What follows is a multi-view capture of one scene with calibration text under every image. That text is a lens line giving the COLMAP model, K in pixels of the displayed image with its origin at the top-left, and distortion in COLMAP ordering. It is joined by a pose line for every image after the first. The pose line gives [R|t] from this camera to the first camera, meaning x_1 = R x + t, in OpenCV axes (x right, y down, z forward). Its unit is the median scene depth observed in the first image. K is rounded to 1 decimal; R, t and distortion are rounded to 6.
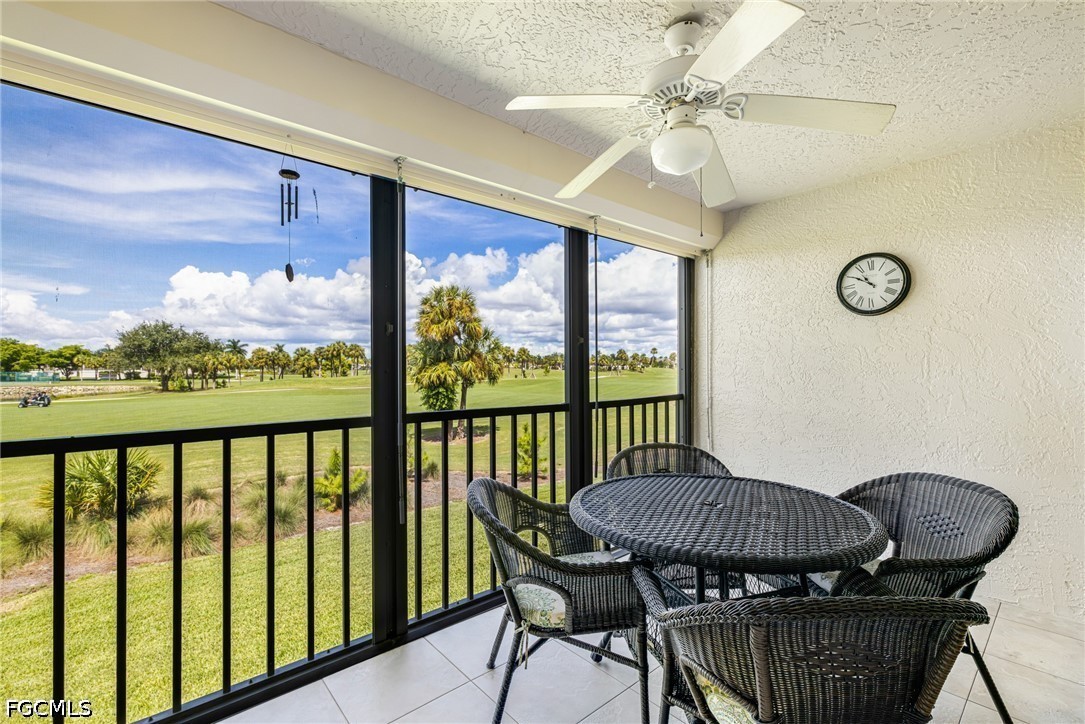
lens RADIAL K [[472.3, 0, 533.4], [0, 472.3, 355.4], [0, 0, 1]] dist [0.001924, -0.000334]
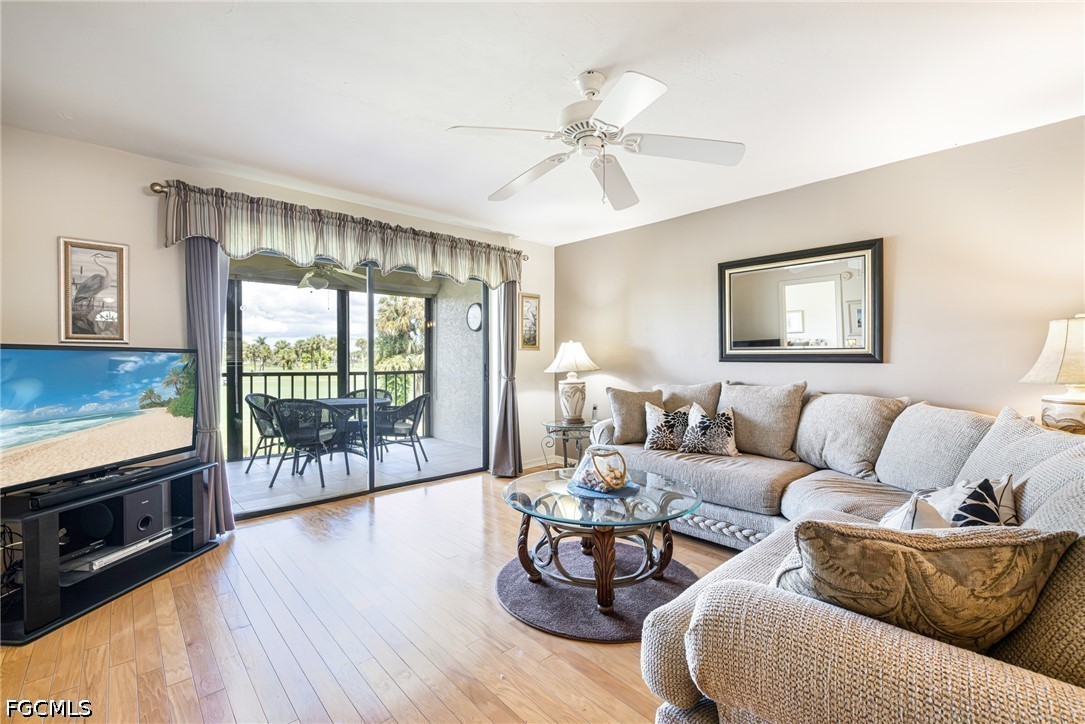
lens RADIAL K [[472.3, 0, 550.2], [0, 472.3, 361.3], [0, 0, 1]] dist [0.001924, -0.000334]
pose [[0.998816, 0.002241, 0.048603, 0.063509], [-0.003502, 0.999659, 0.025873, -0.000380], [-0.048528, -0.026012, 0.998483, -0.081207]]
